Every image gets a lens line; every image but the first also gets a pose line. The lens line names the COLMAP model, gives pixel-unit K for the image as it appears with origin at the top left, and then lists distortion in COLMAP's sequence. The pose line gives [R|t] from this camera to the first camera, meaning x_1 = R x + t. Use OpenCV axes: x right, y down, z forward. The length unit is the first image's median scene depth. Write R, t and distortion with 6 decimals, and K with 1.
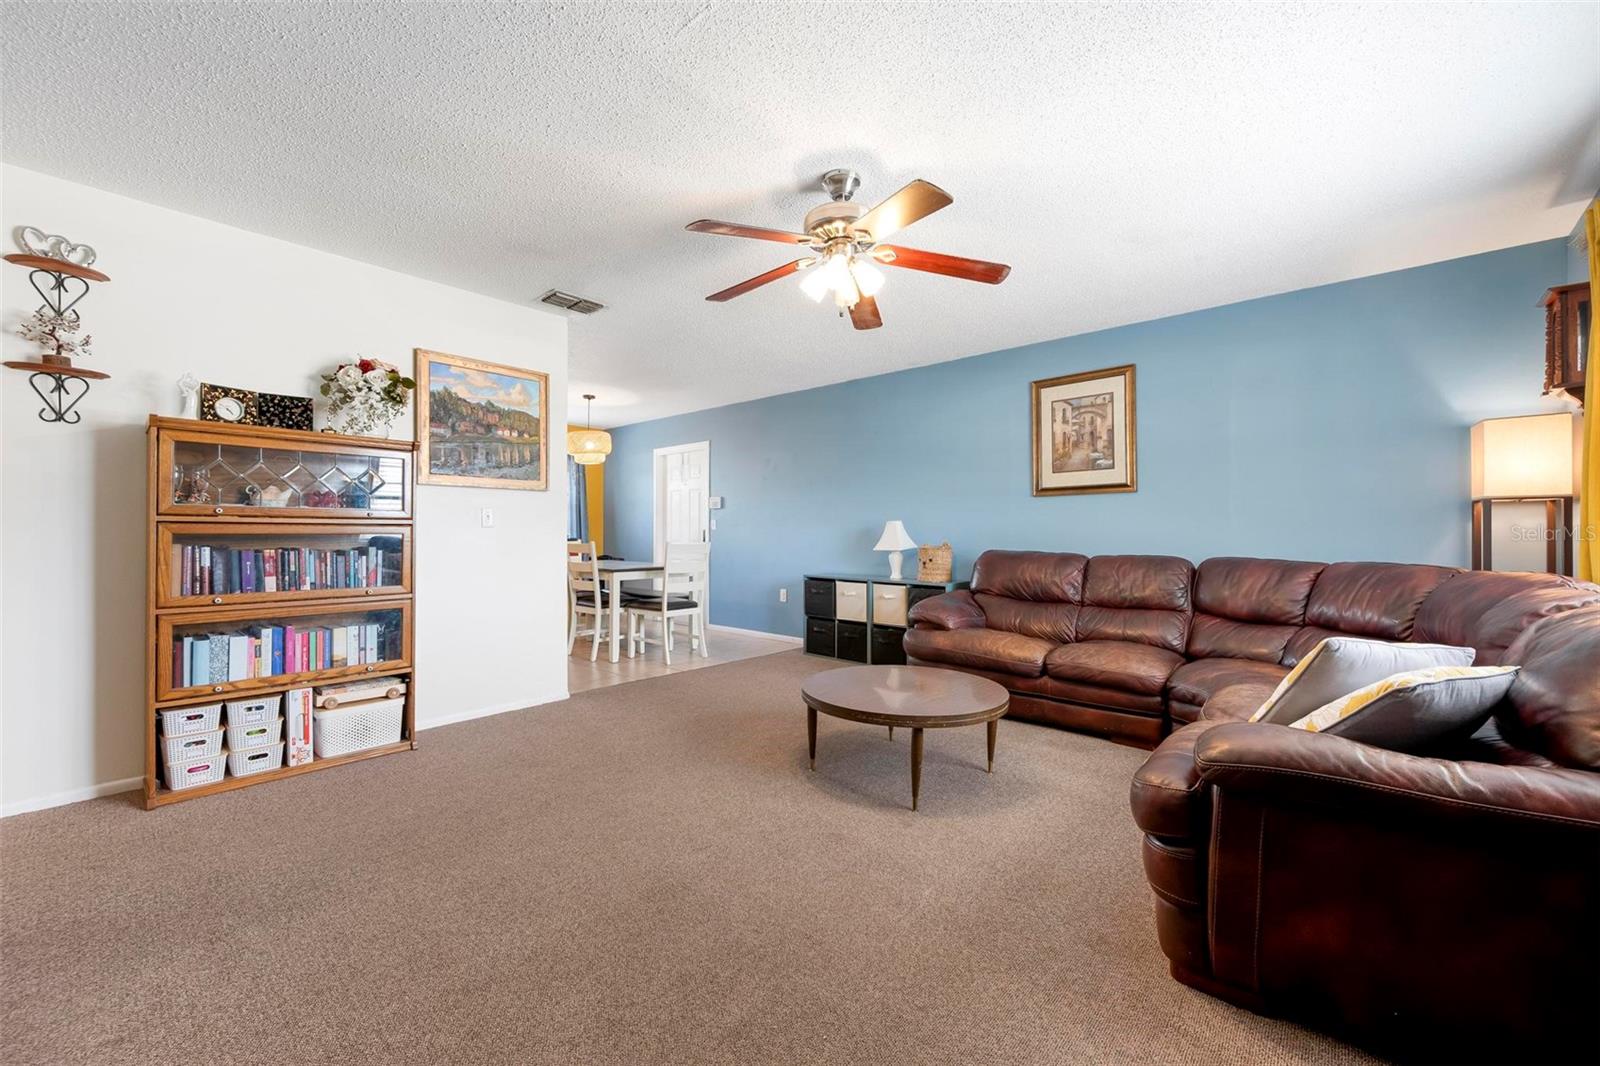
lens RADIAL K [[621.7, 0, 799.6], [0, 621.7, 533.5], [0, 0, 1]] dist [-0.001246, -0.000460]
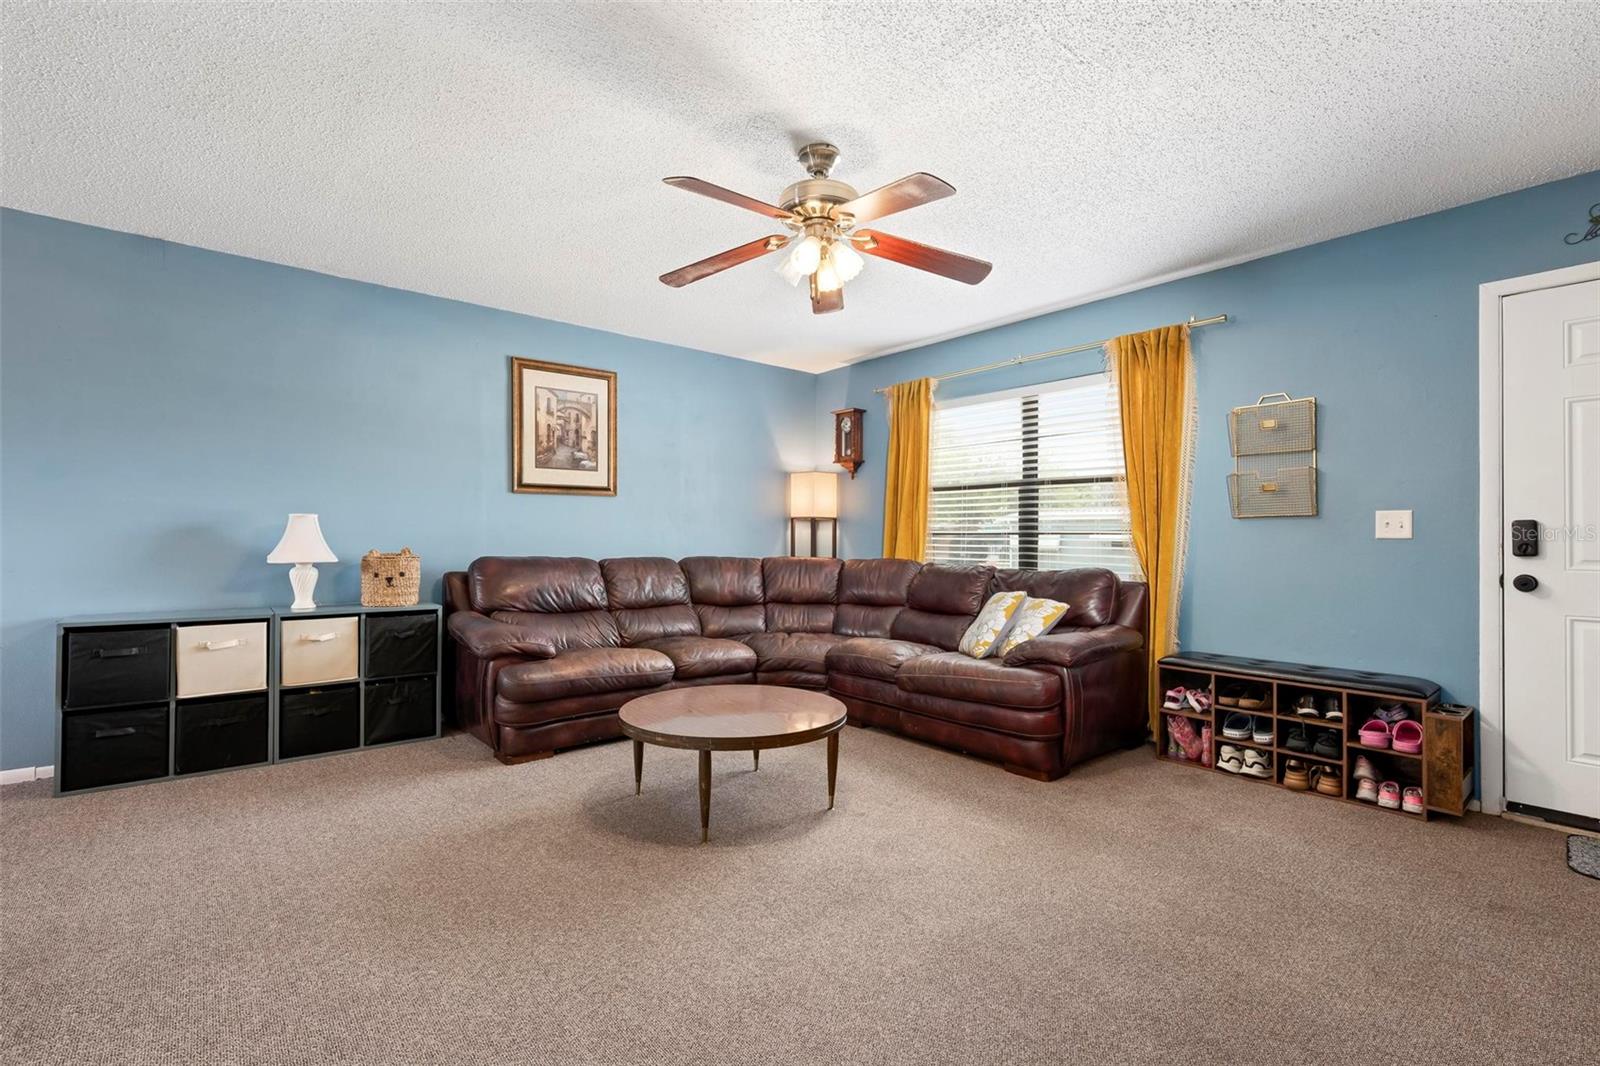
lens RADIAL K [[713.7, 0, 799.6], [0, 713.7, 533.9], [0, 0, 1]] dist [-0.001517, 0.000087]
pose [[0.144372, 0.000752, 0.989523, -0.564409], [-0.008965, 0.999960, 0.000548, -0.007057], [-0.989483, -0.008950, 0.144373, 0.498461]]
